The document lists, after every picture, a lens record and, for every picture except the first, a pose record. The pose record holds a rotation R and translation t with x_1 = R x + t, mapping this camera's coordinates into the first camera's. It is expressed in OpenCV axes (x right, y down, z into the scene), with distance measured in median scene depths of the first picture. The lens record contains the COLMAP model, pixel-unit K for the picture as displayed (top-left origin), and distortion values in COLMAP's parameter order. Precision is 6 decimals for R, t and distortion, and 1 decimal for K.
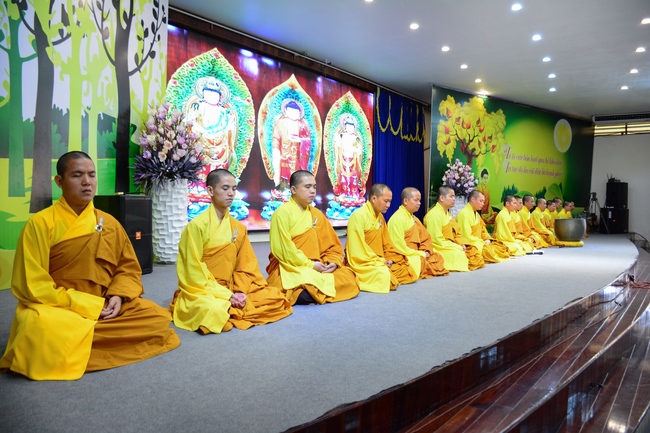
lens RADIAL K [[502.3, 0, 321.3], [0, 502.3, 219.5], [0, 0, 1]] dist [-0.127087, 0.046993]
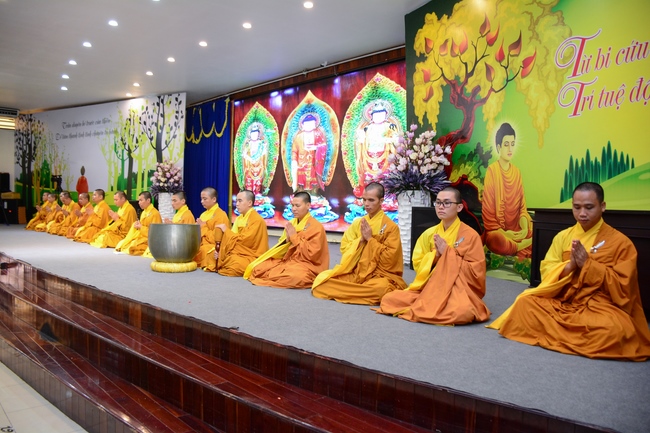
lens RADIAL K [[502.3, 0, 324.3], [0, 502.3, 218.2], [0, 0, 1]] dist [-0.127087, 0.046993]
pose [[-0.175237, 0.006330, -0.984506, 0.978556], [-0.053492, 0.998441, 0.015941, -0.024810], [0.983072, 0.055457, -0.174625, 1.172767]]
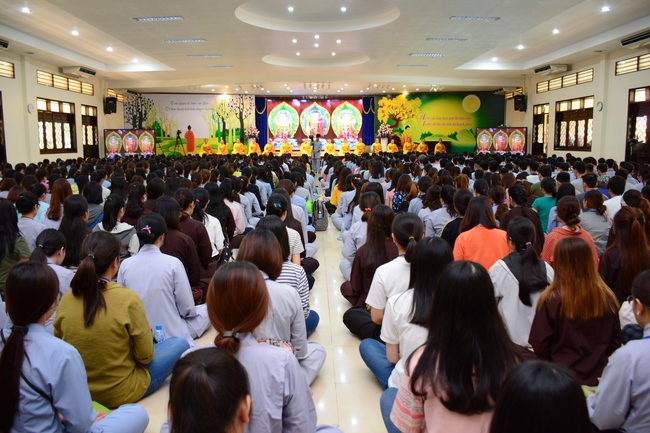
lens RADIAL K [[502.3, 0, 324.4], [0, 502.3, 217.8], [0, 0, 1]] dist [-0.127087, 0.046993]
pose [[0.615169, 0.101499, -0.781834, 2.456647], [-0.010061, 0.992608, 0.120945, 0.059302], [0.788331, -0.066535, 0.611643, -0.939017]]
